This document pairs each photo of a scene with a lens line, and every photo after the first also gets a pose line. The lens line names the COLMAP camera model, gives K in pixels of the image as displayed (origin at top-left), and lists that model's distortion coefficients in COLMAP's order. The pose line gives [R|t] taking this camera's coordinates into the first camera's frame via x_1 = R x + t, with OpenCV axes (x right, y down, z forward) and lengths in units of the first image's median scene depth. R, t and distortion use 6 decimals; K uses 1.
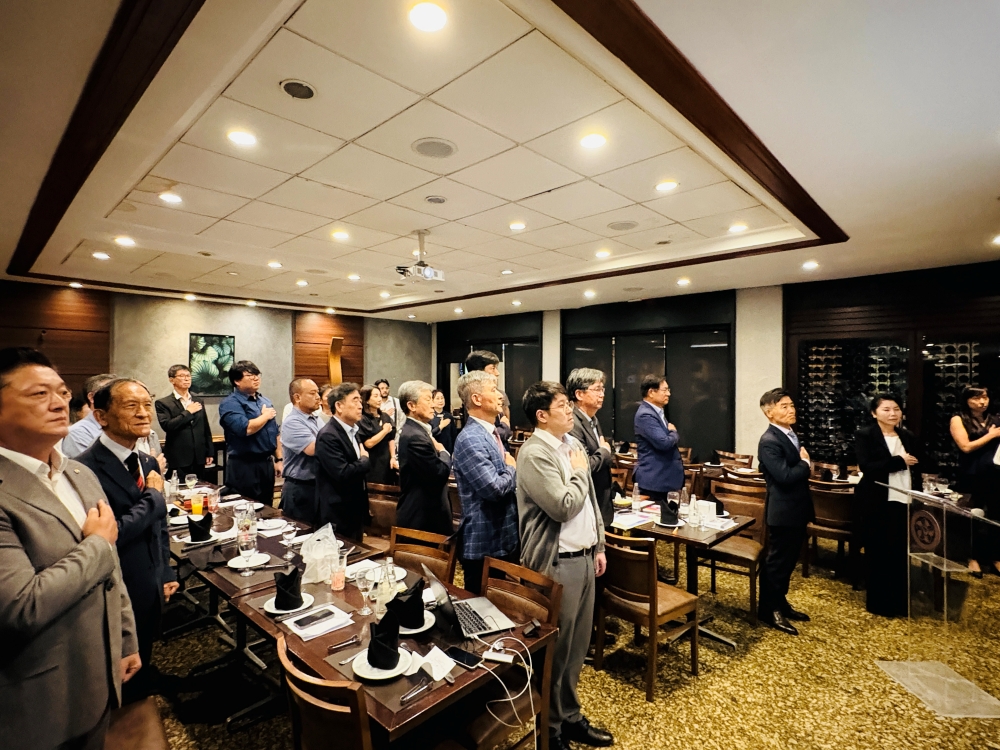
lens RADIAL K [[510.1, 0, 496.5], [0, 510.1, 374.2], [0, 0, 1]] dist [-0.000589, 0.000915]
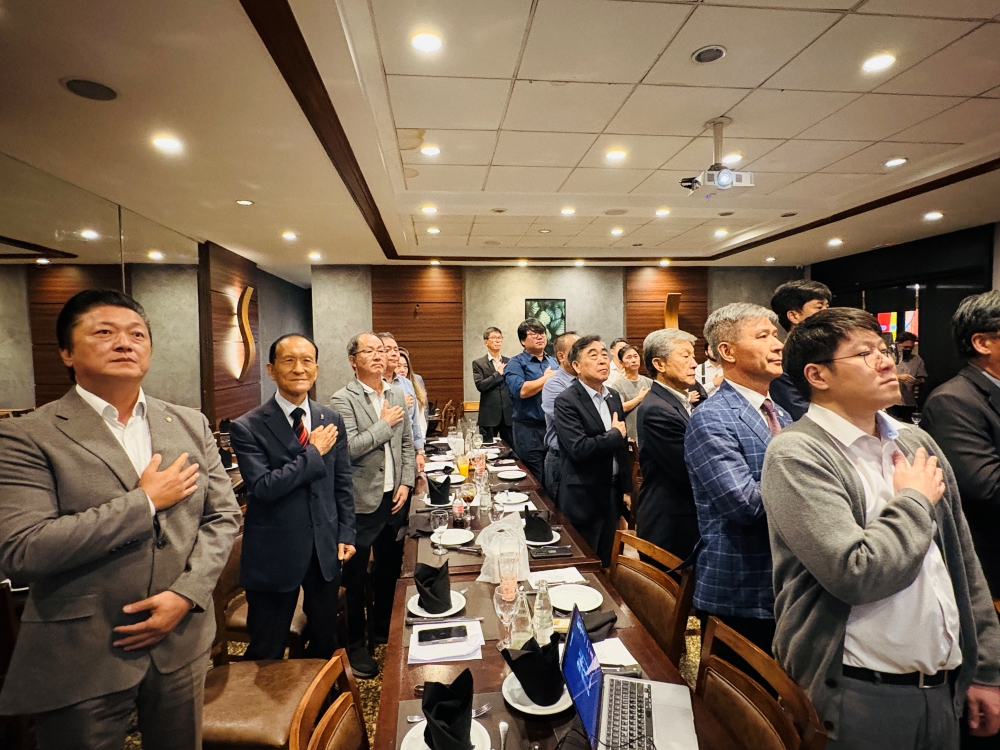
lens RADIAL K [[538.1, 0, 500.0], [0, 538.1, 367.0], [0, 0, 1]] dist [0.011002, 0.001103]
pose [[0.767148, 0.008891, -0.641409, 0.107601], [0.020422, 0.999059, 0.038274, 0.026010], [0.641145, -0.042461, 0.766244, 0.225817]]
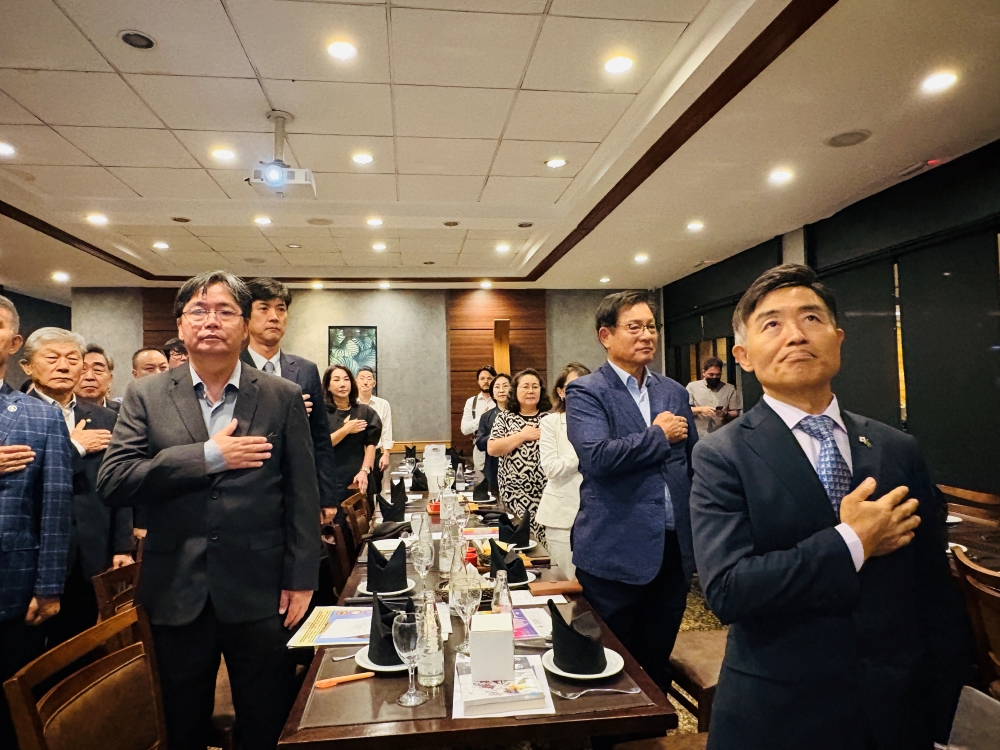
lens RADIAL K [[640.2, 0, 498.2], [0, 640.2, 360.5], [0, 0, 1]] dist [-0.007598, -0.001688]
pose [[0.779825, -0.054724, -0.623602, 0.584706], [0.025989, 0.998143, -0.055091, 0.087785], [0.625458, 0.026754, 0.779799, 0.565564]]
